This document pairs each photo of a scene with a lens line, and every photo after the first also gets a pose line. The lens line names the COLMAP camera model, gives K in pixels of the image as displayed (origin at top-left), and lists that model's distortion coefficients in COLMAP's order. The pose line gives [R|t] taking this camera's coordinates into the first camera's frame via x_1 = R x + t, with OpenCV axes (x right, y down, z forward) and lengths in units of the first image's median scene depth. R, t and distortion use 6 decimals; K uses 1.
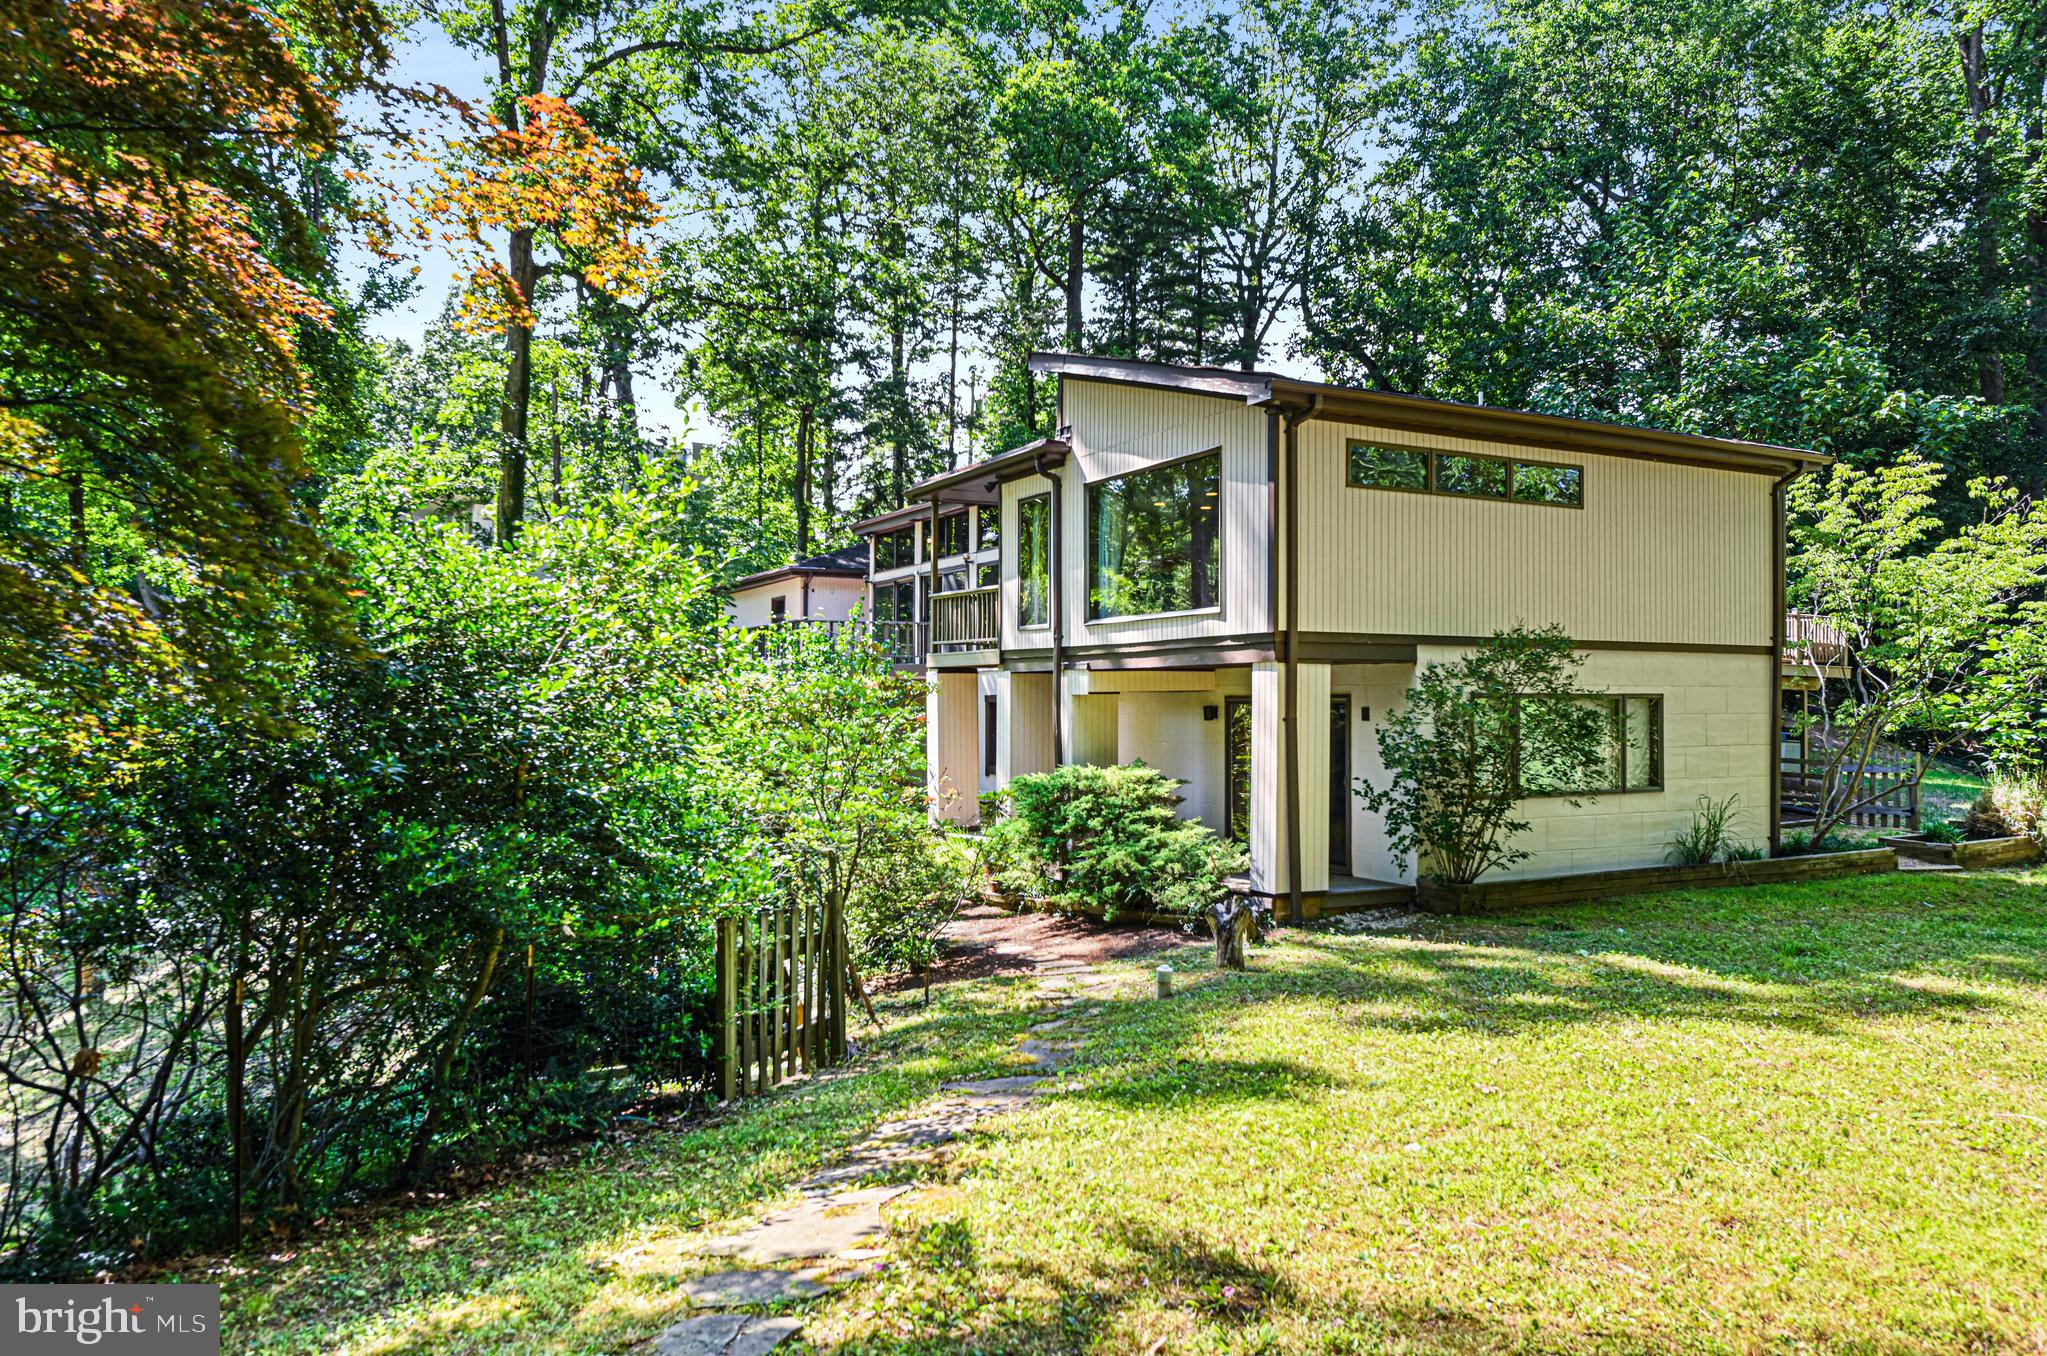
lens RADIAL K [[1365.0, 0, 1022.0], [0, 1365.0, 680.8], [0, 0, 1]] dist [0.004539, 0.001311]
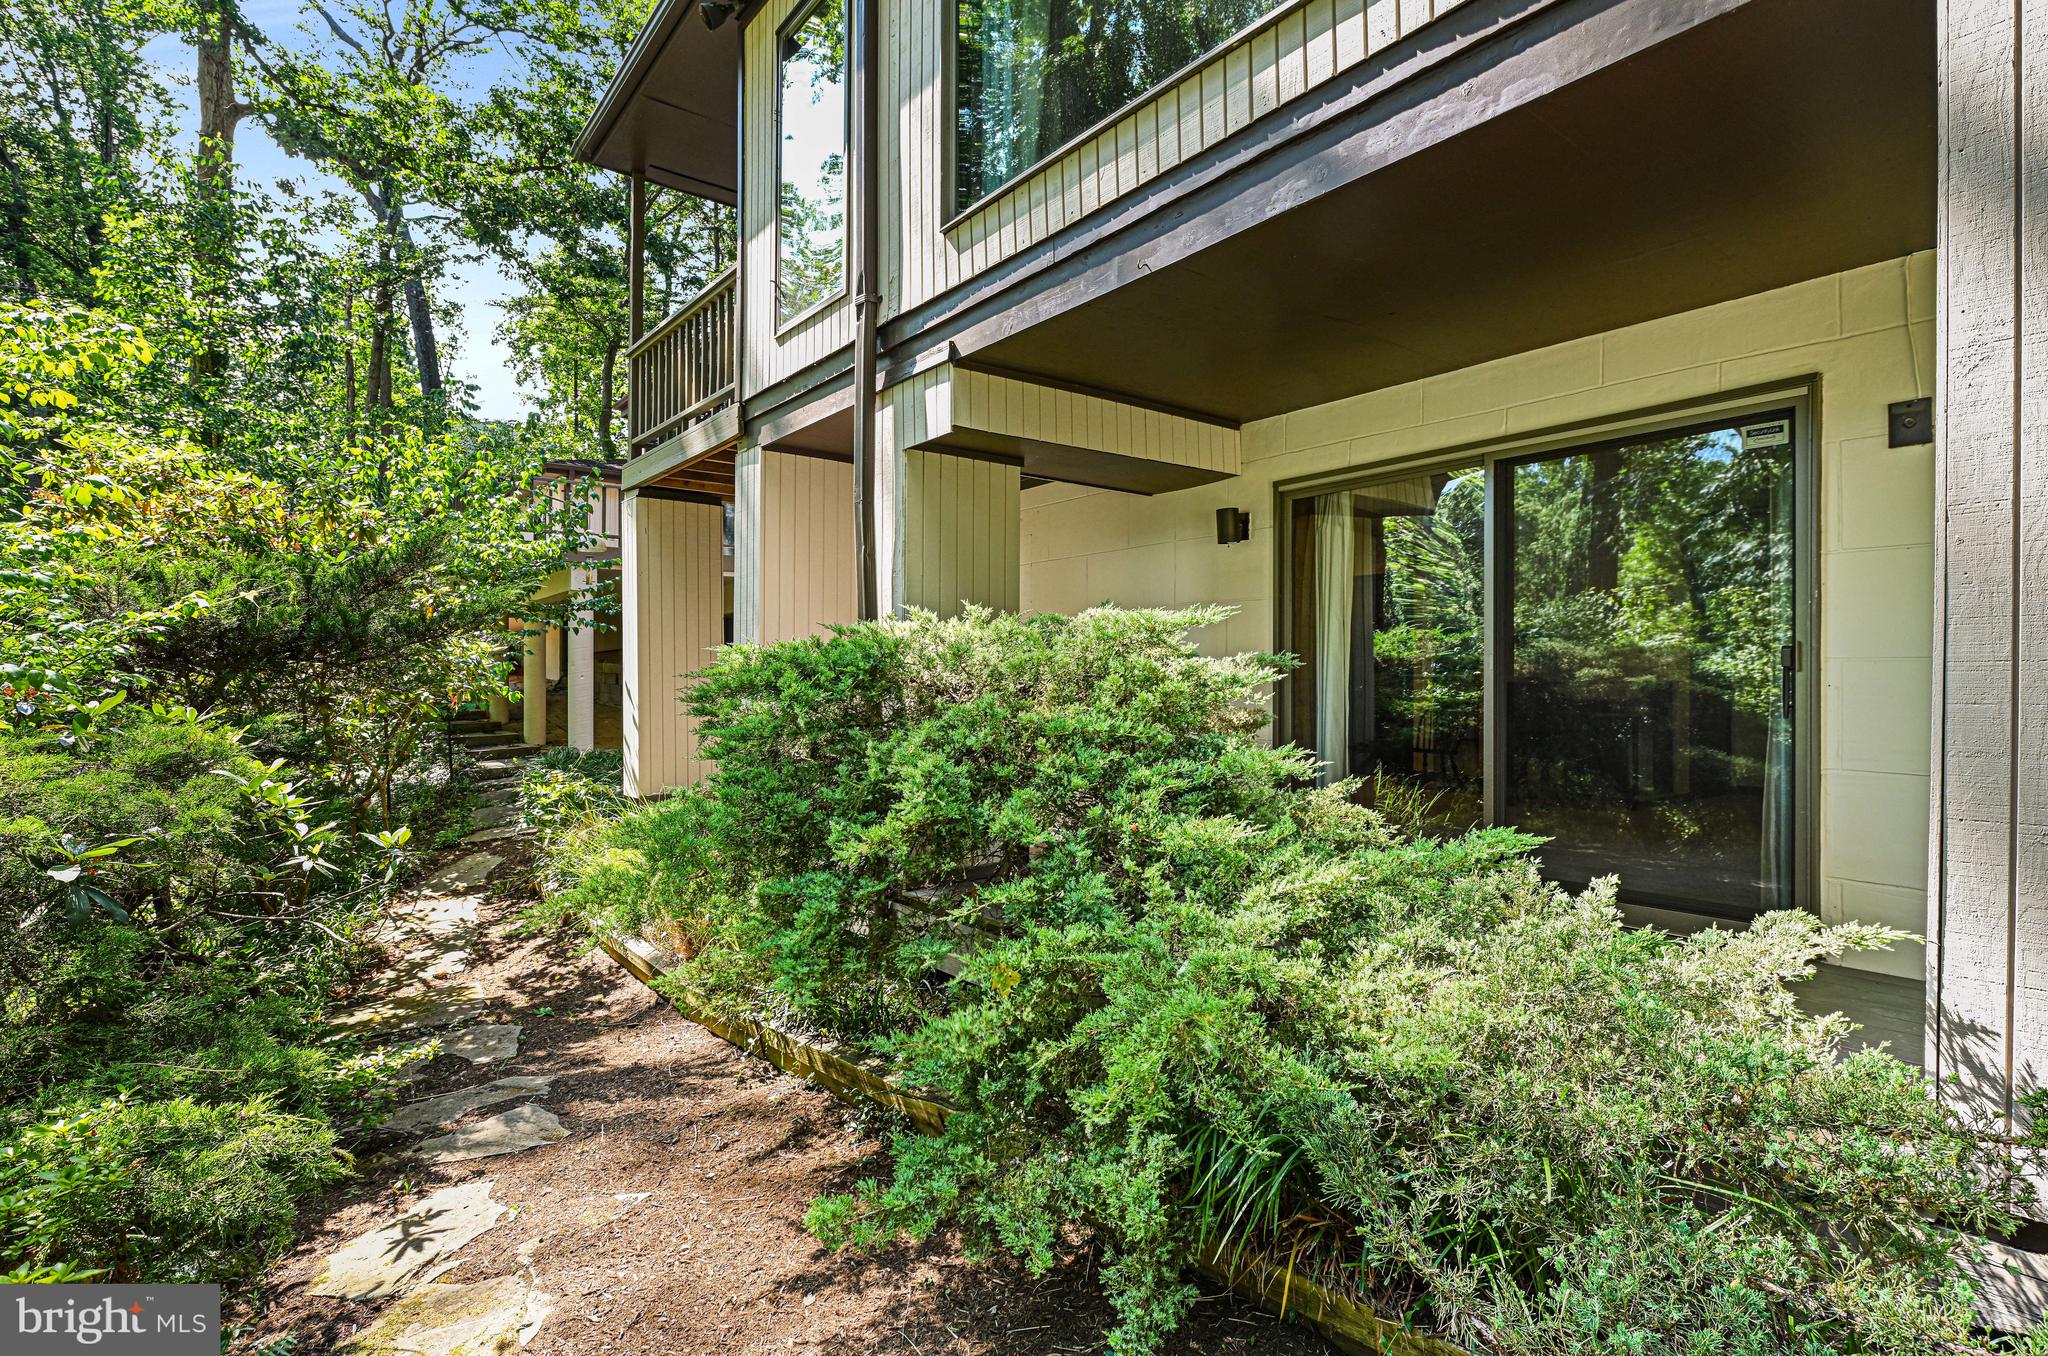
lens RADIAL K [[987.1, 0, 1024.2], [0, 987.1, 675.5], [0, 0, 1]] dist [0.000518, 0.000025]
pose [[0.986498, -0.002430, 0.163757, 0.024935], [0.001031, 0.999962, 0.008631, 0.071001], [-0.163772, -0.008345, 0.986463, 0.746954]]
